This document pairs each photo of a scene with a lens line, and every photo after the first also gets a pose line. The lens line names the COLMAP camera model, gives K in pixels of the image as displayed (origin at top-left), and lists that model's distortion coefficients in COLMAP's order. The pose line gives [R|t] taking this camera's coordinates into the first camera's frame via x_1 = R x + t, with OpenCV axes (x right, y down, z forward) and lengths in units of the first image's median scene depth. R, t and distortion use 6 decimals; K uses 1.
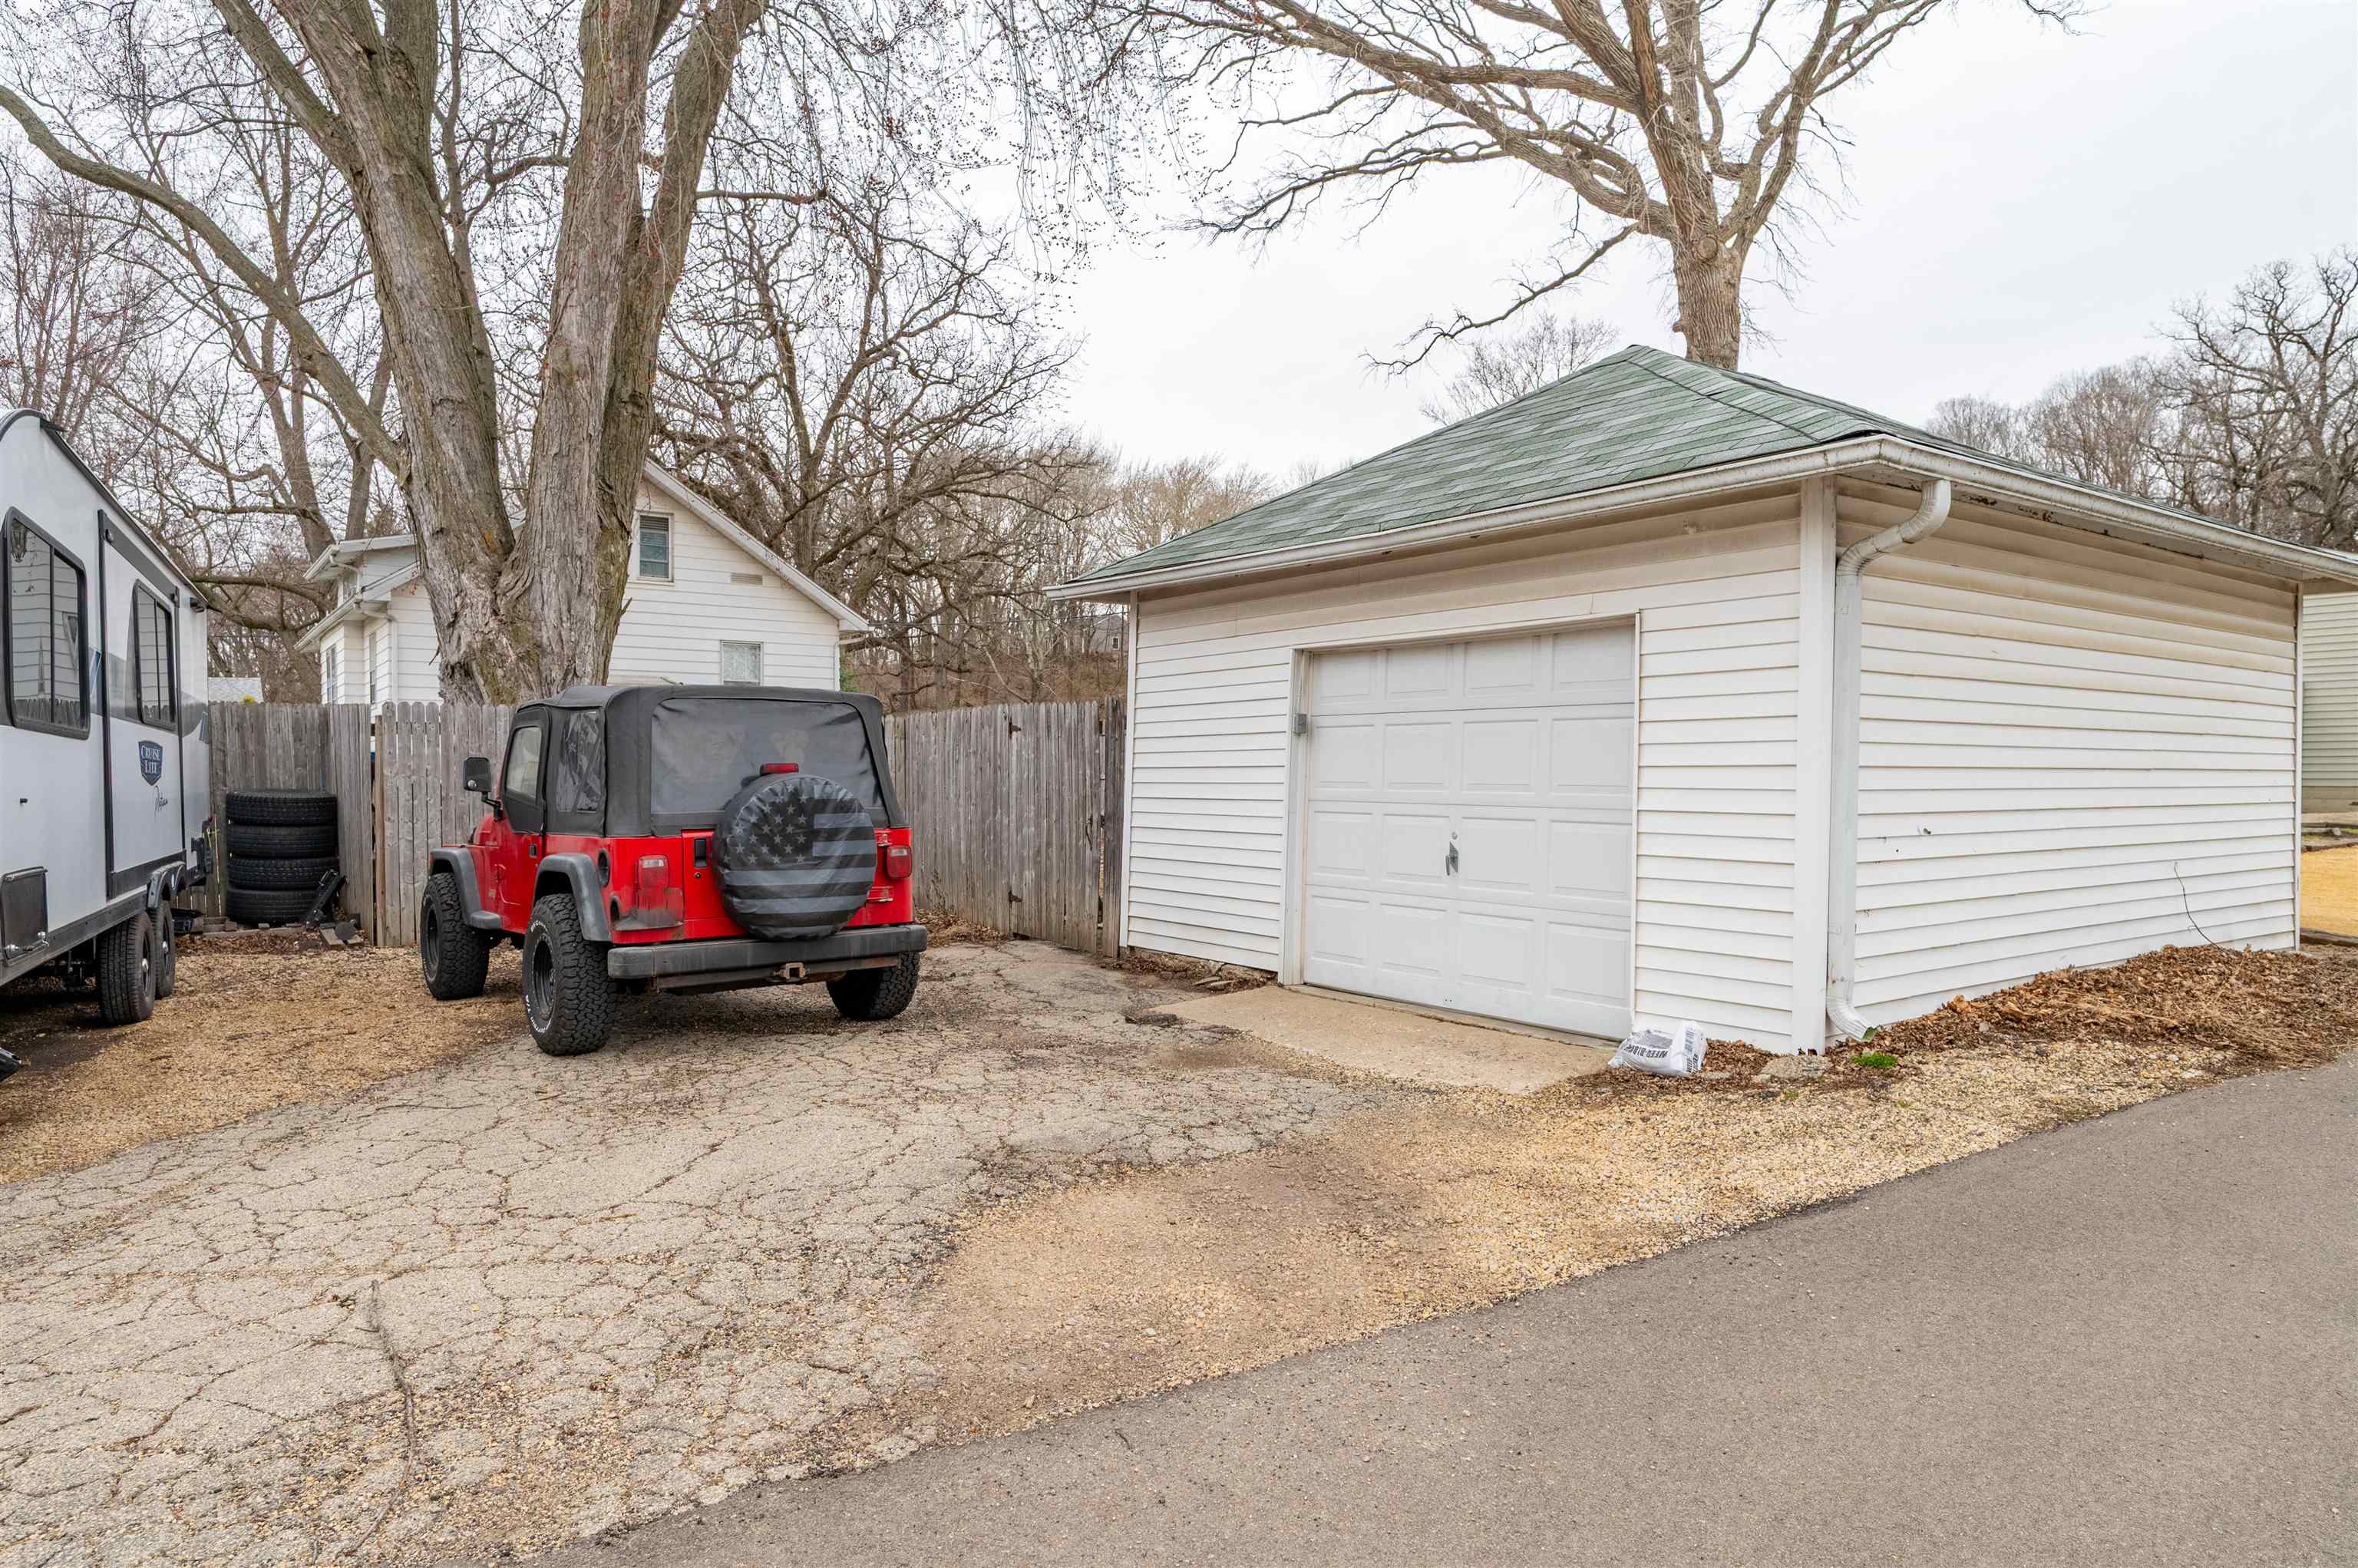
lens RADIAL K [[1419.3, 0, 1179.3], [0, 1419.3, 792.1], [0, 0, 1]] dist [0.003515, 0.001172]
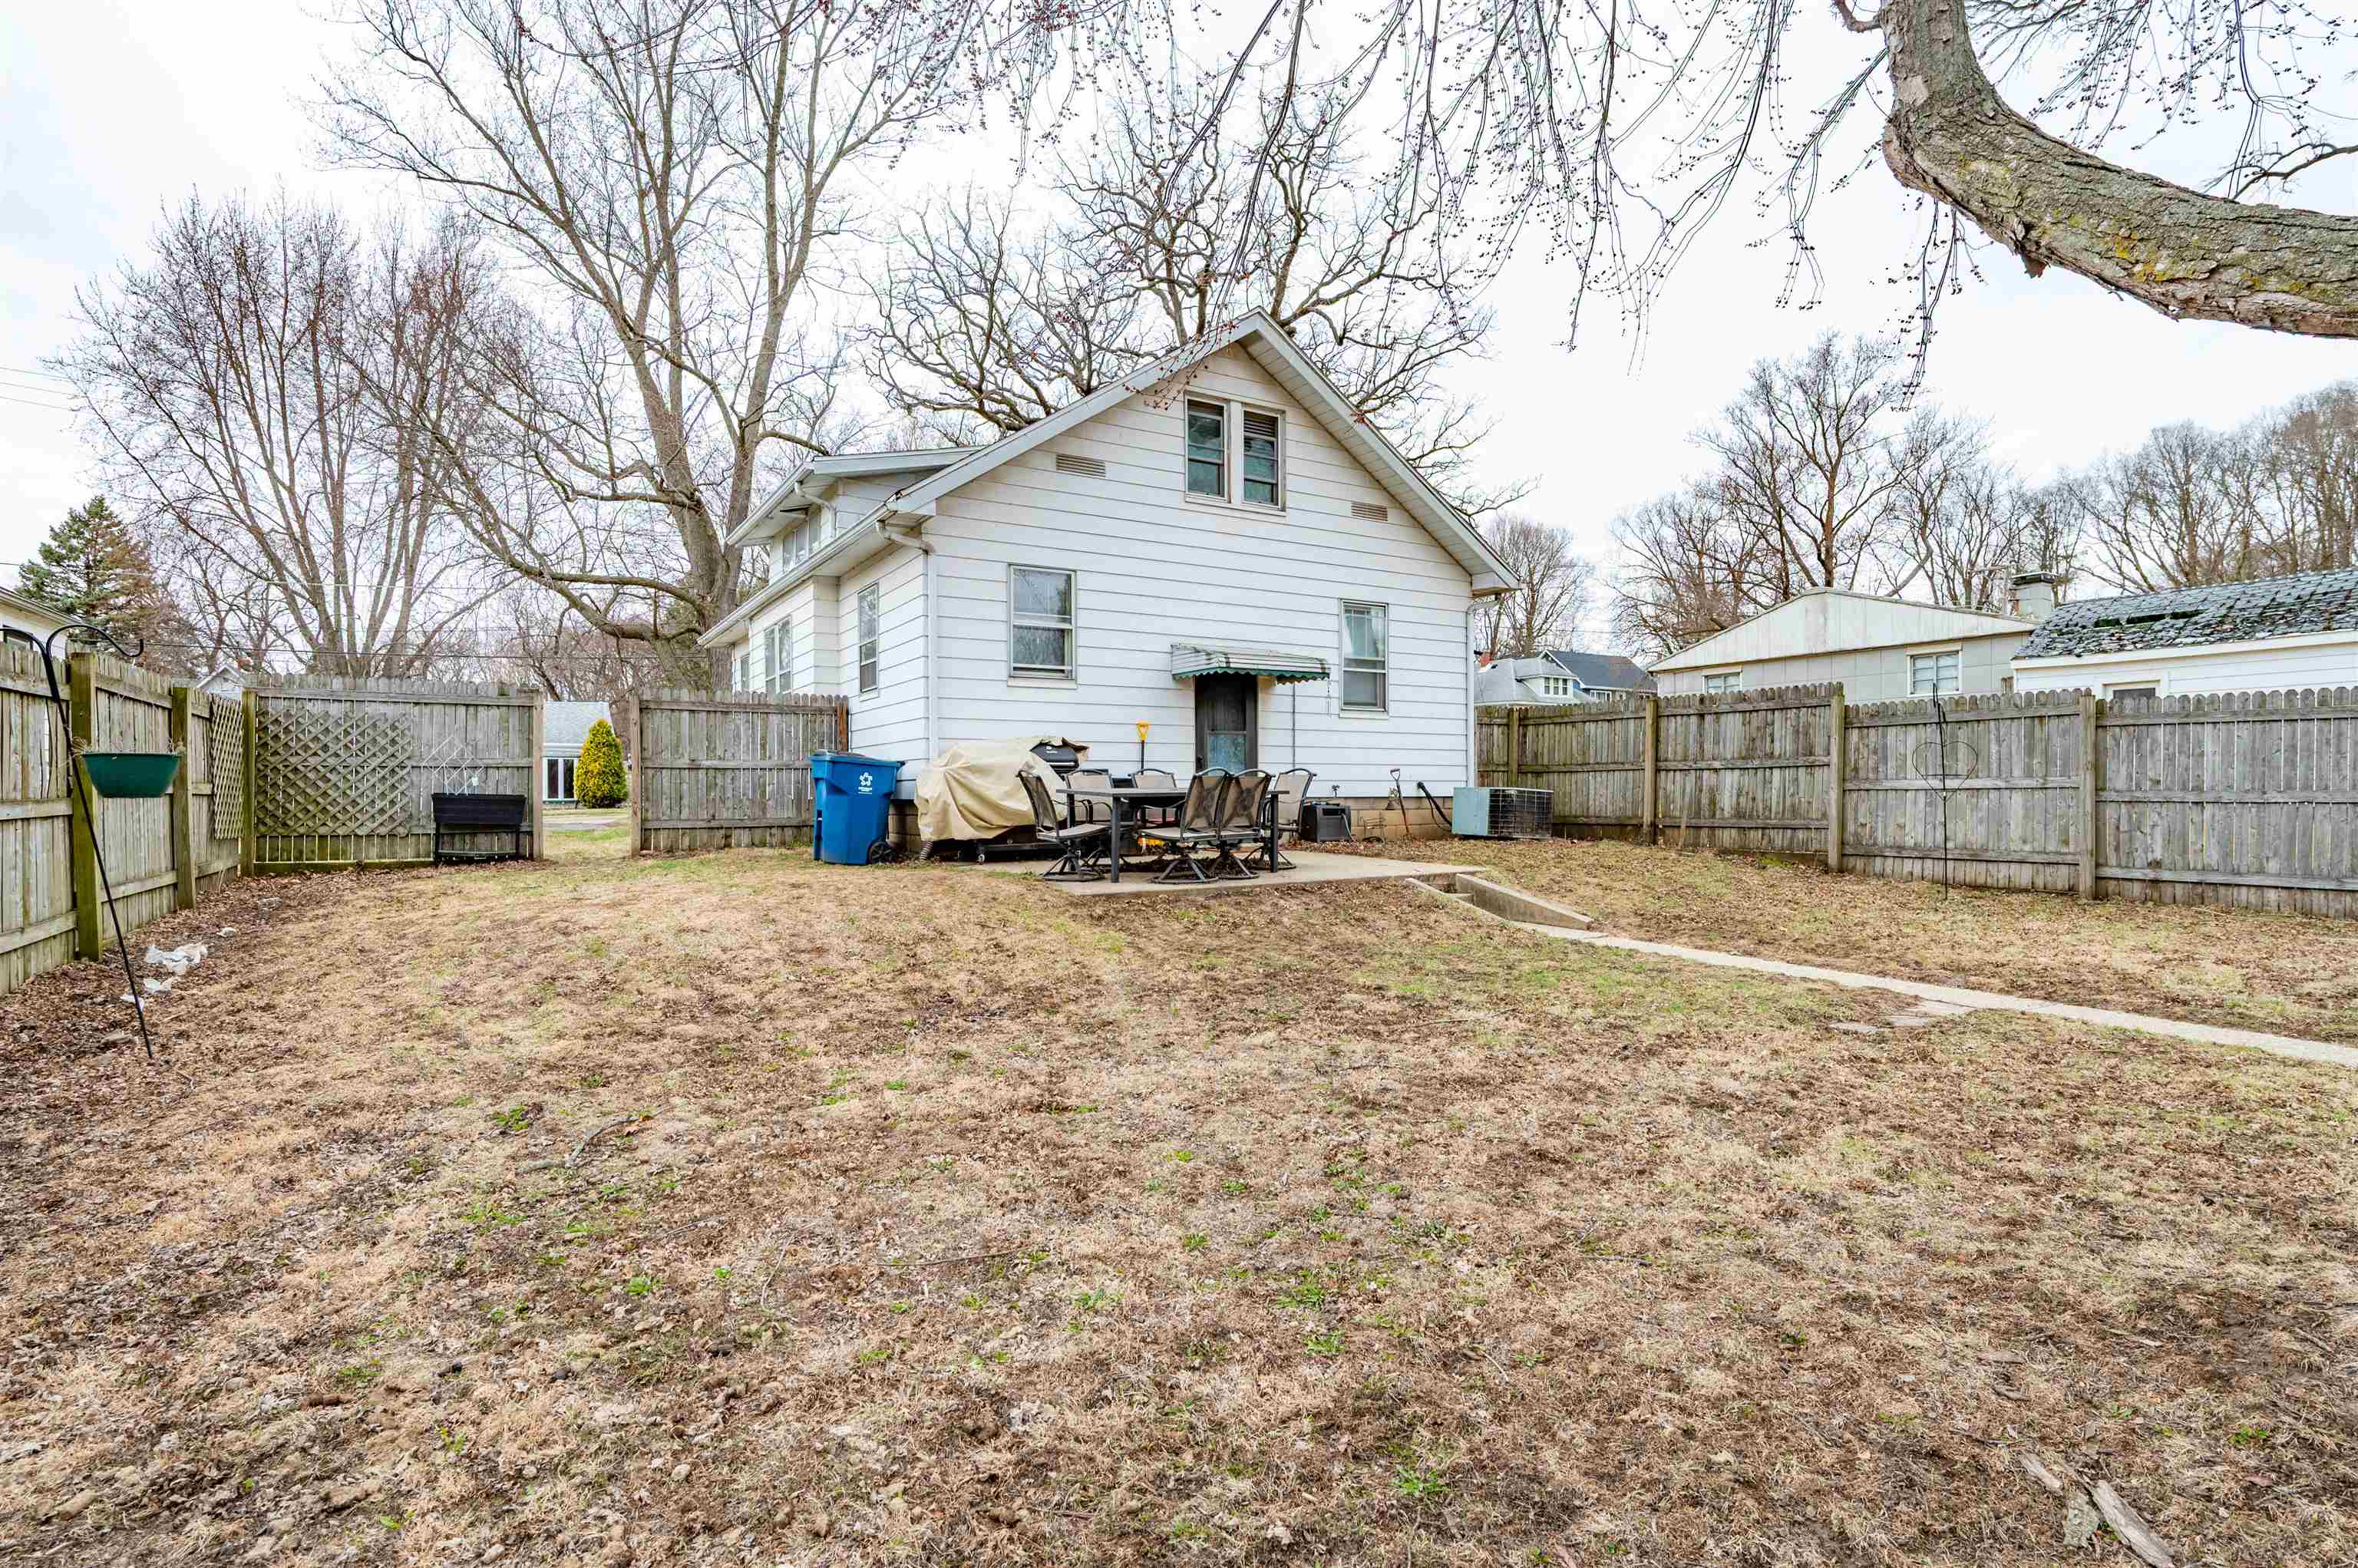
lens RADIAL K [[1131.8, 0, 1177.2], [0, 1131.8, 791.4], [0, 0, 1]] dist [-0.000620, 0.000020]
pose [[0.996922, -0.001810, -0.078375, -0.353506], [0.000556, 0.999872, -0.016013, -0.006948], [0.078394, 0.015920, 0.996795, 0.450139]]
